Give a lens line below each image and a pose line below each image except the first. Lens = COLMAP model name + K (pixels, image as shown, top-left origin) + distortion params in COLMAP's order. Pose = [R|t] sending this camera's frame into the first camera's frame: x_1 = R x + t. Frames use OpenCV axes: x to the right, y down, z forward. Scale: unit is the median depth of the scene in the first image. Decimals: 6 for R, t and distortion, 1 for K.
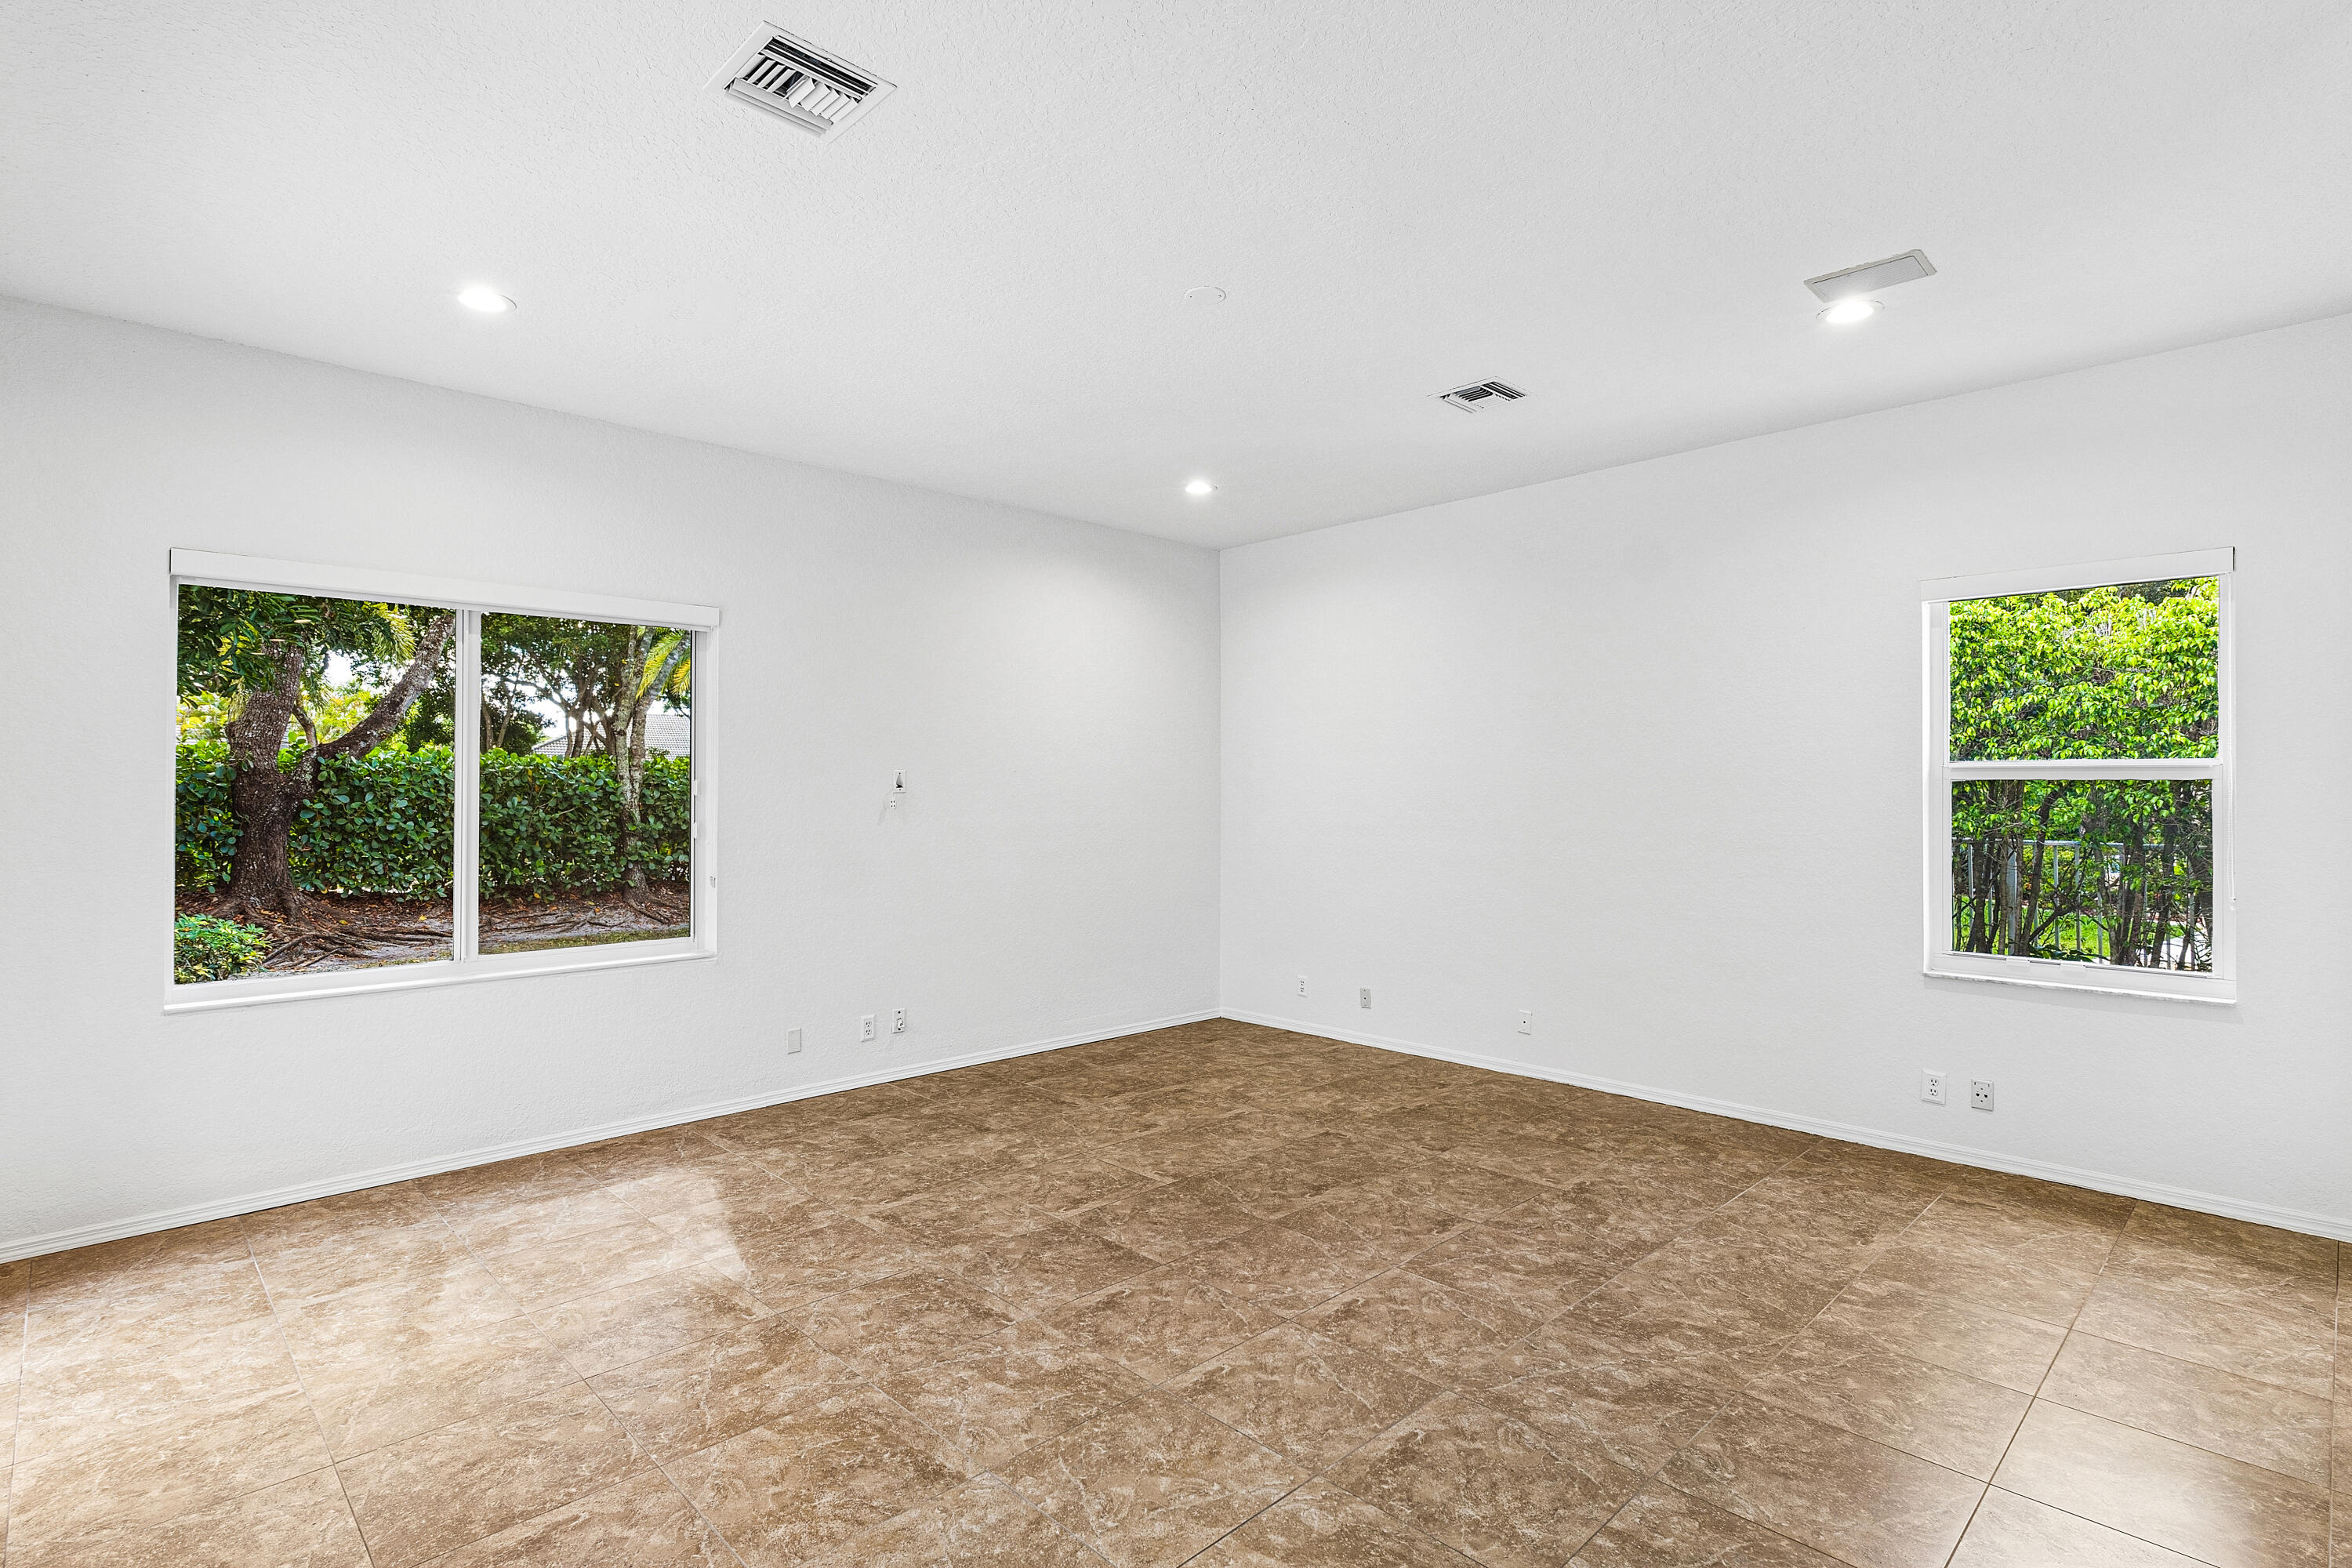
lens RADIAL K [[1140.8, 0, 1169.7], [0, 1140.8, 776.1], [0, 0, 1]] dist [0.001906, -0.000671]
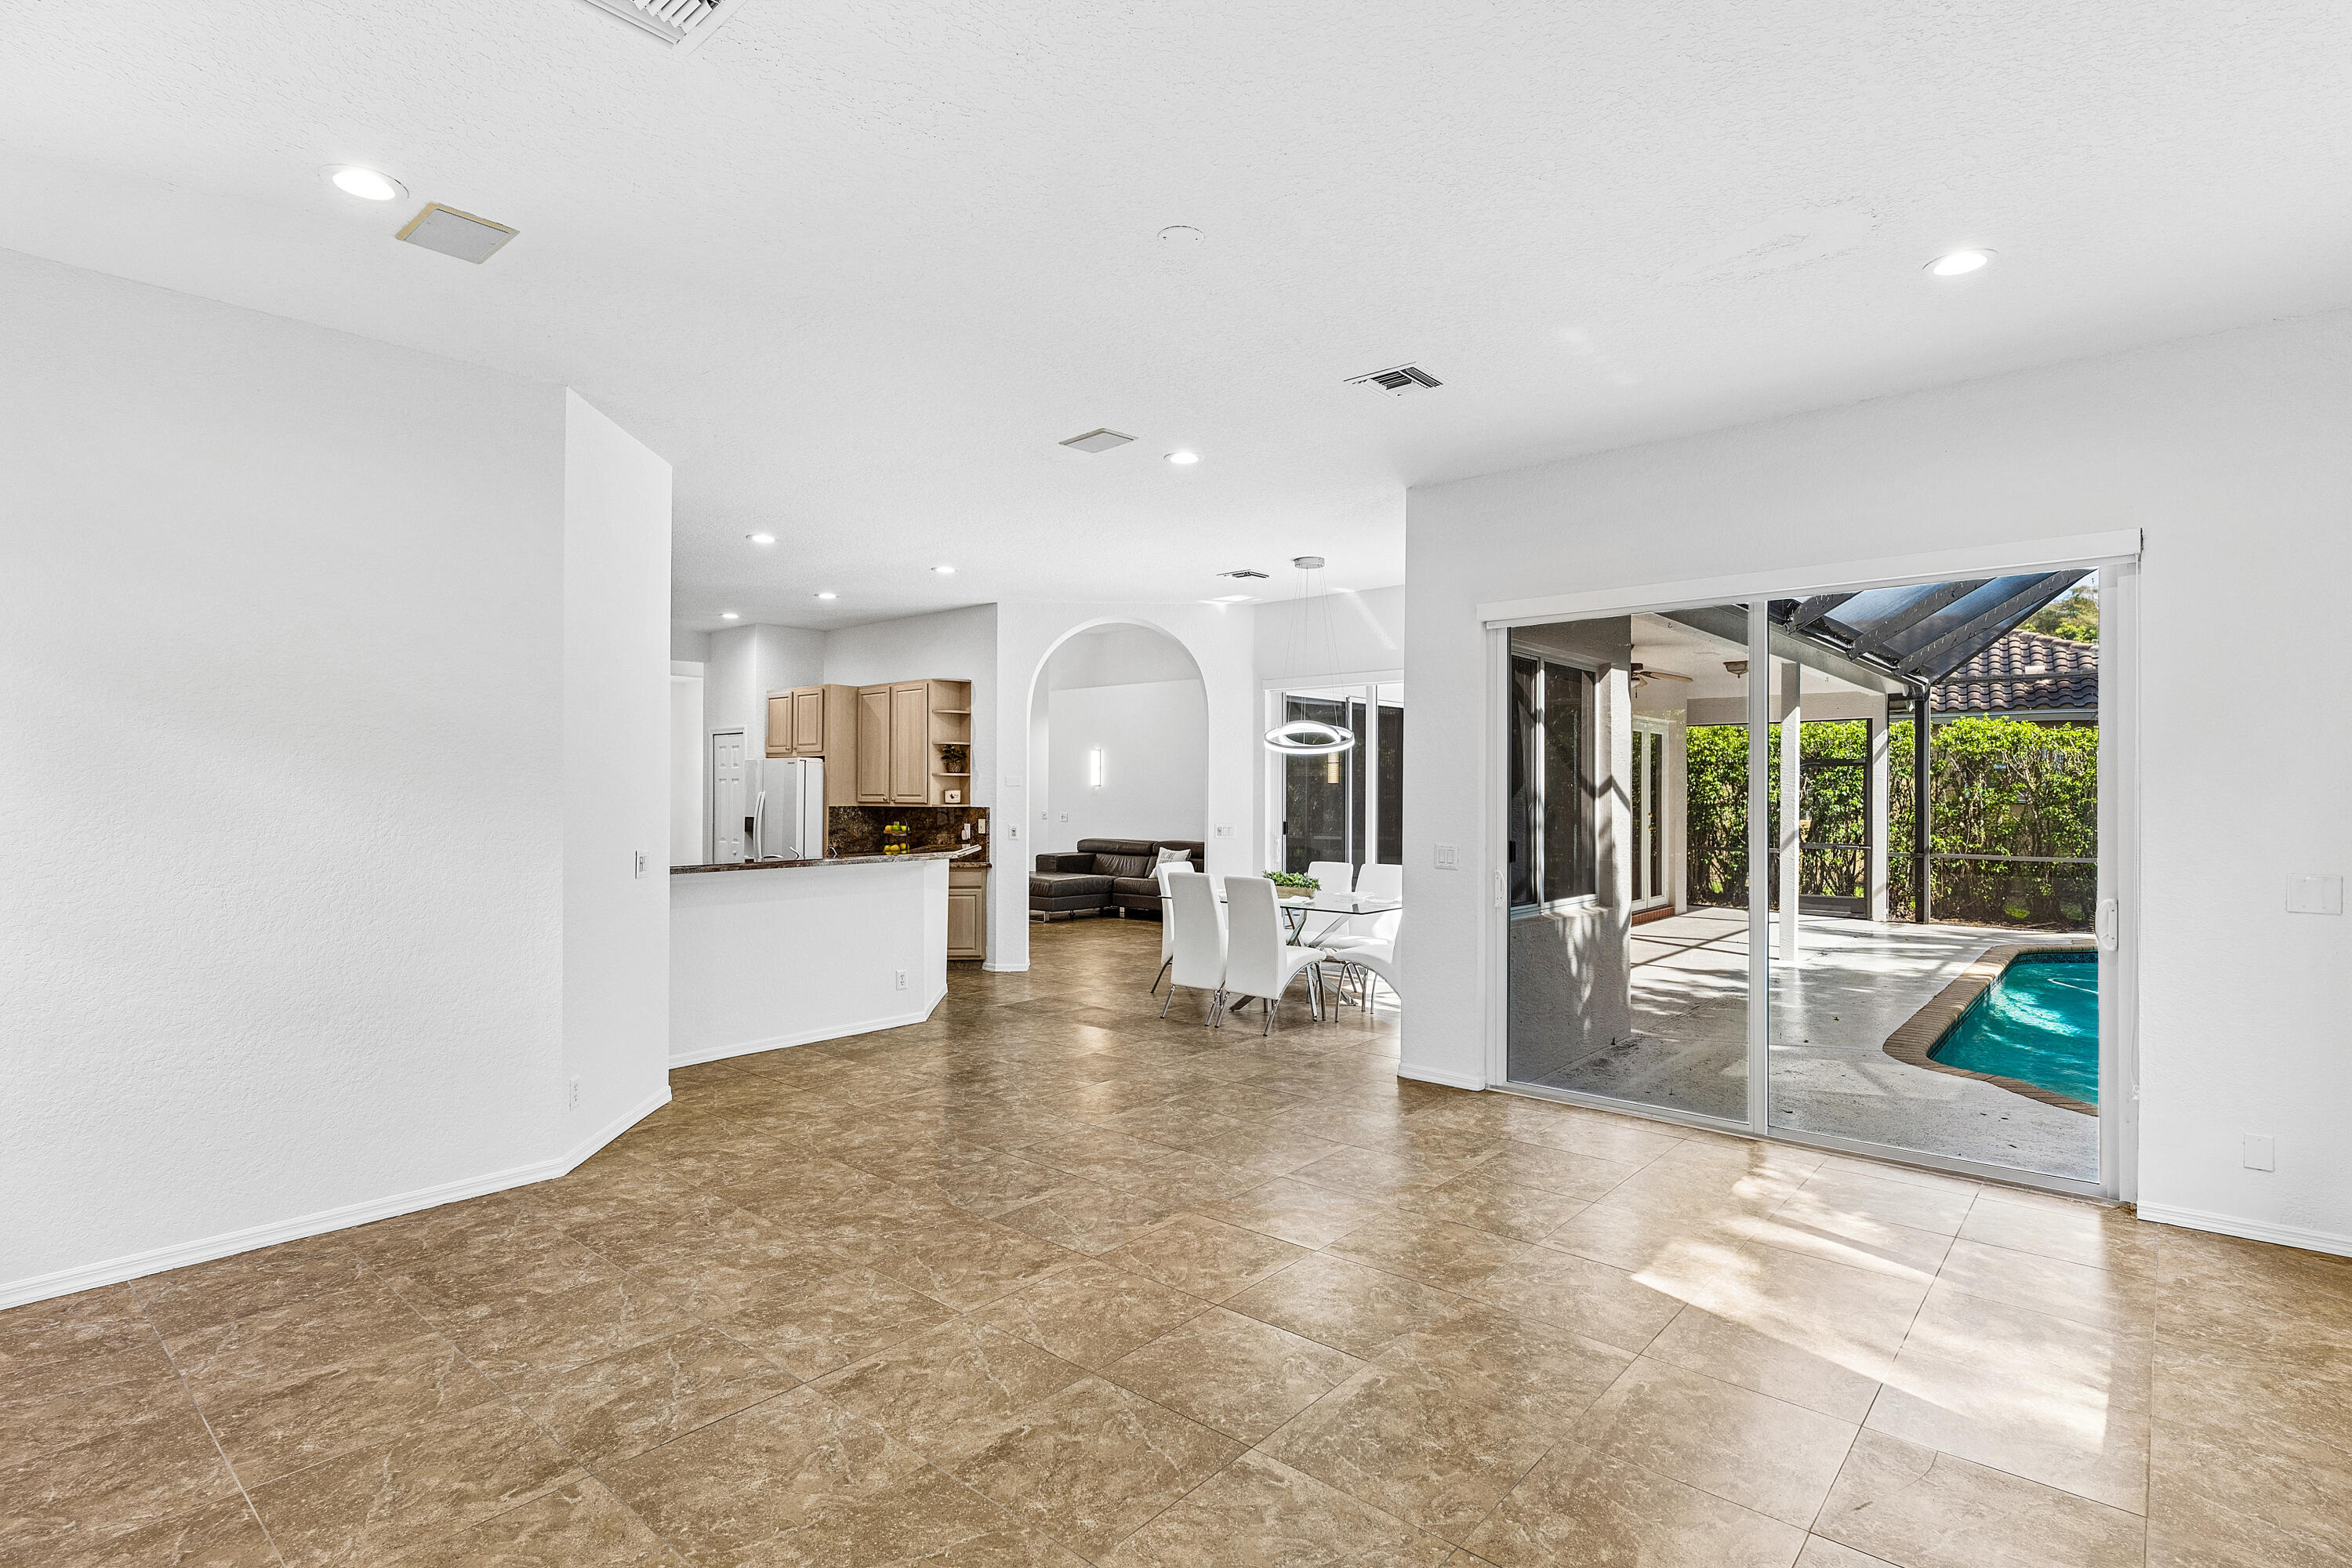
lens RADIAL K [[1140.8, 0, 1169.7], [0, 1140.8, 776.1], [0, 0, 1]] dist [0.001906, -0.000671]
pose [[-0.996635, -0.002306, -0.081938, 0.099051], [-0.000301, 0.999700, -0.024478, 0.020652], [0.081970, -0.024371, -0.996337, 1.738728]]
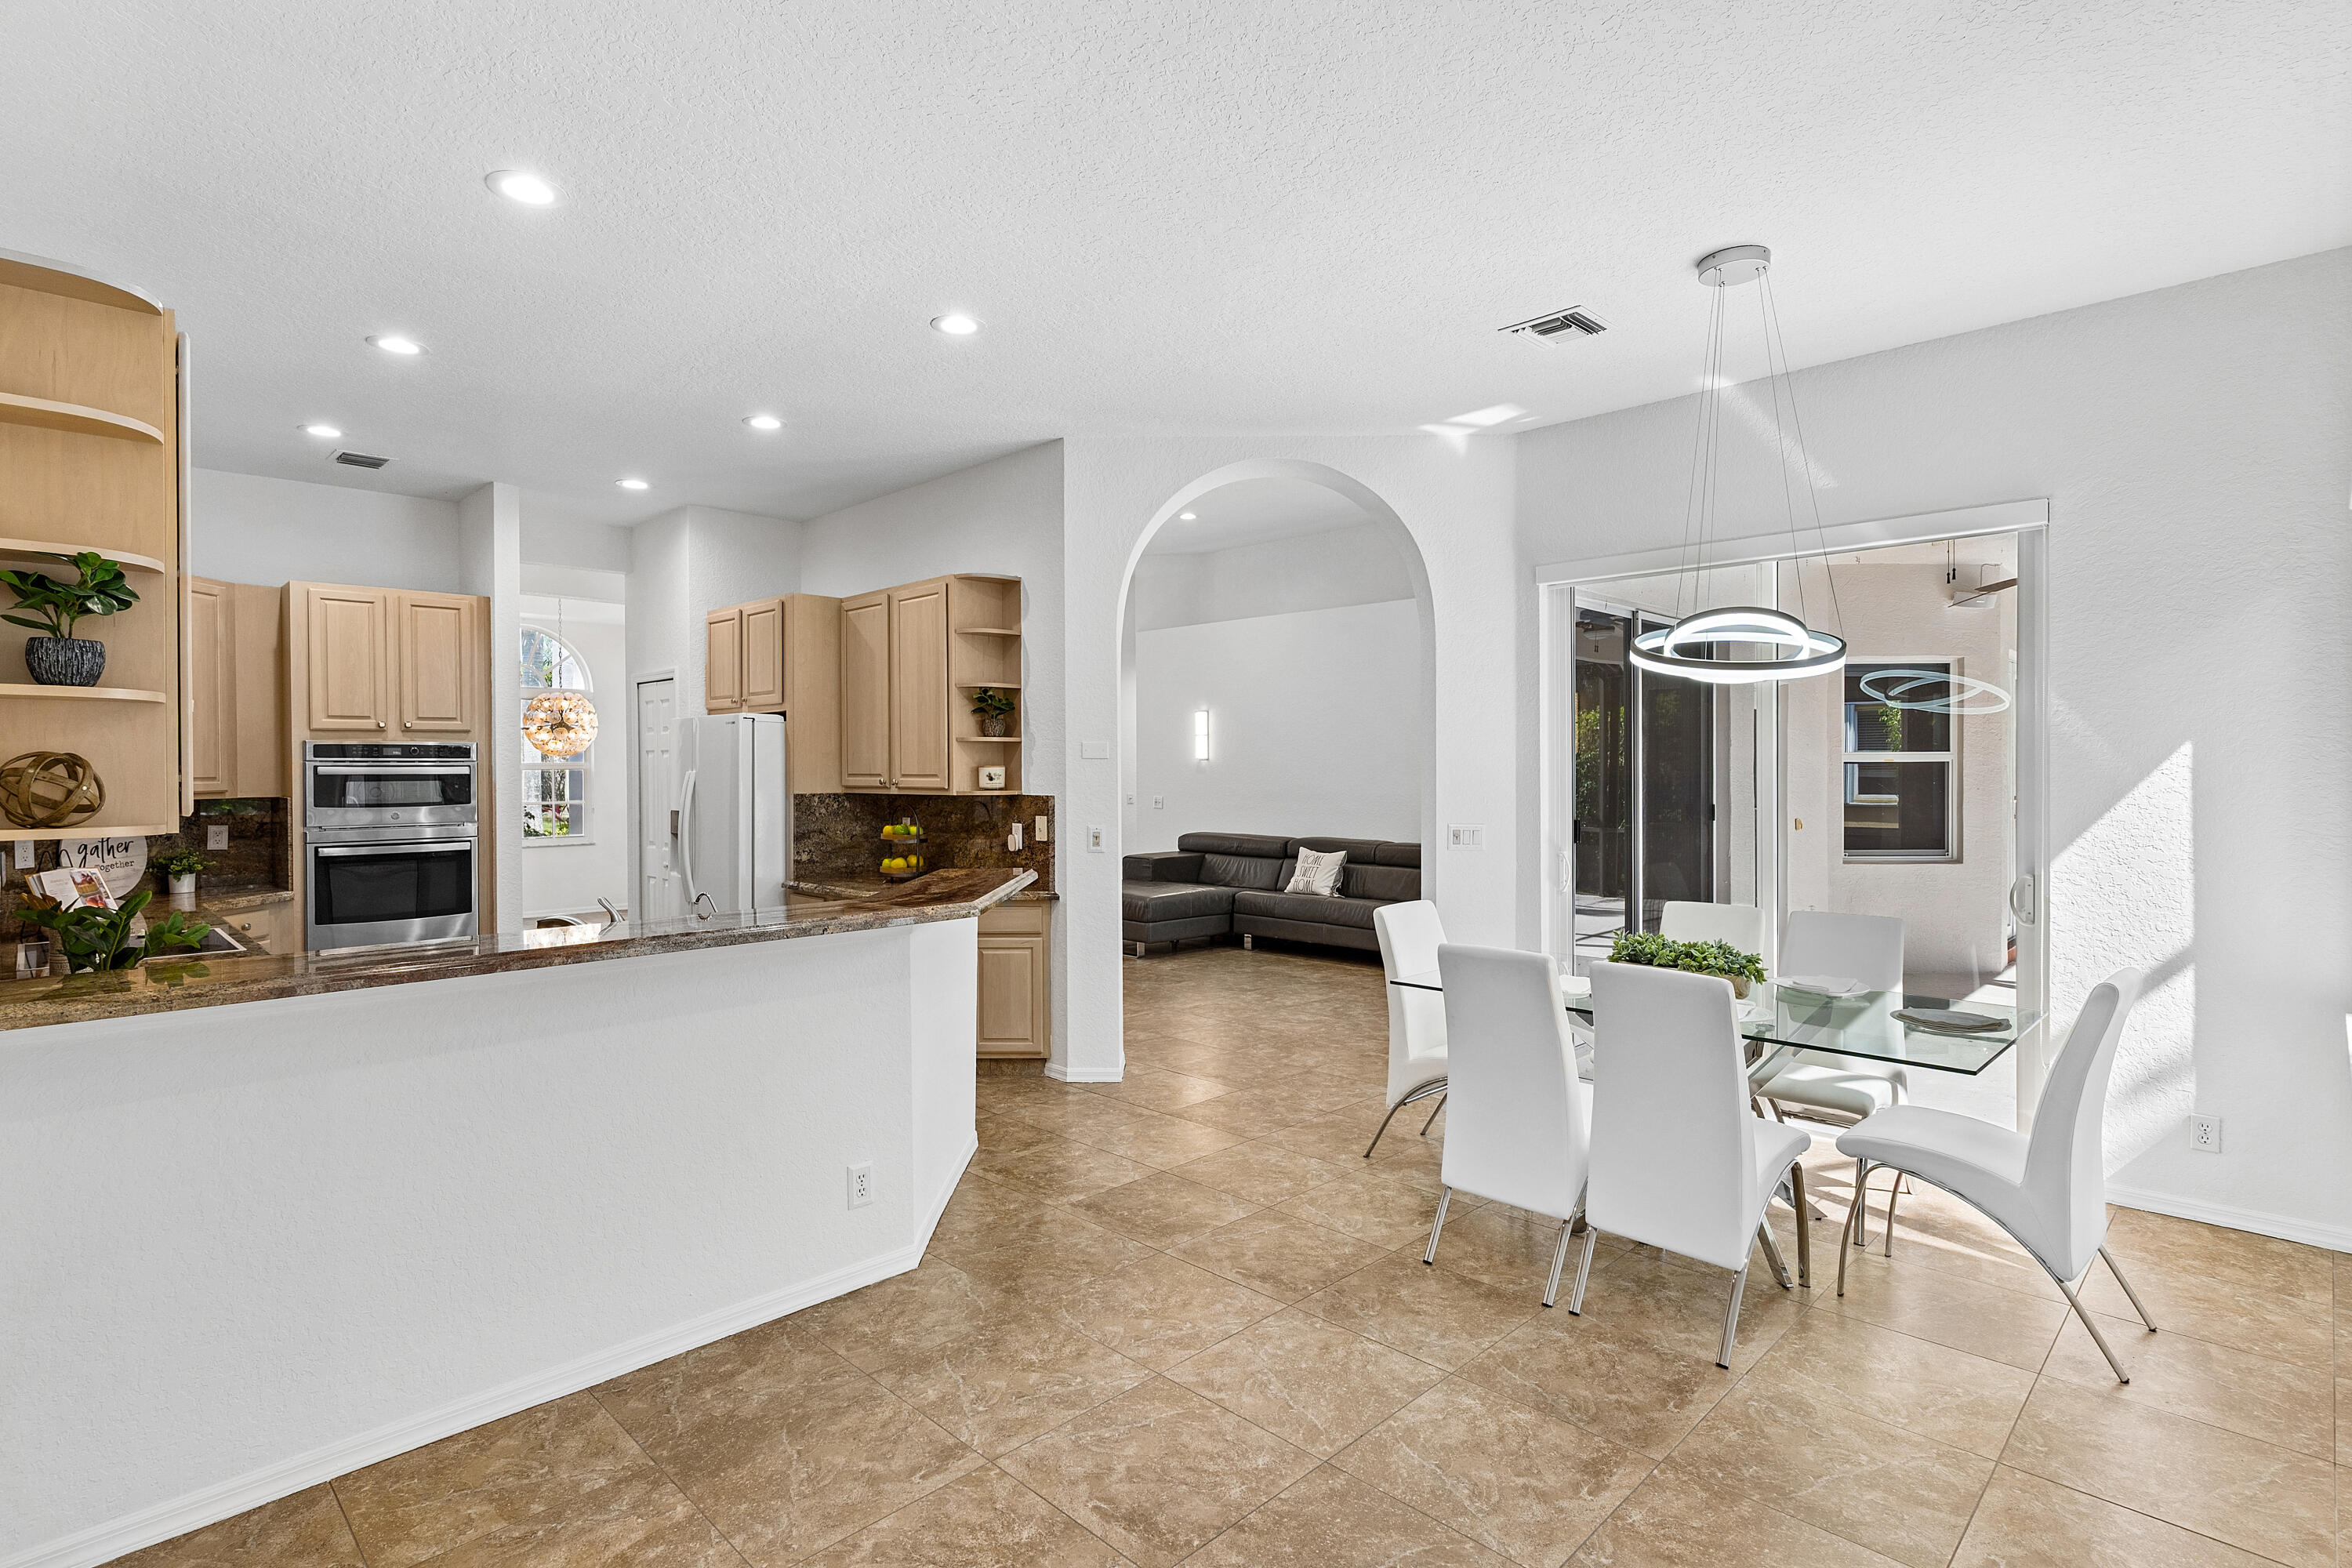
lens RADIAL K [[1140.8, 0, 1169.7], [0, 1140.8, 776.1], [0, 0, 1]] dist [0.001906, -0.000671]
pose [[-0.999781, 0.002813, -0.020721, 0.168675], [0.002873, 0.999992, -0.002860, 0.007721], [0.020712, -0.002919, -0.999781, 0.703063]]
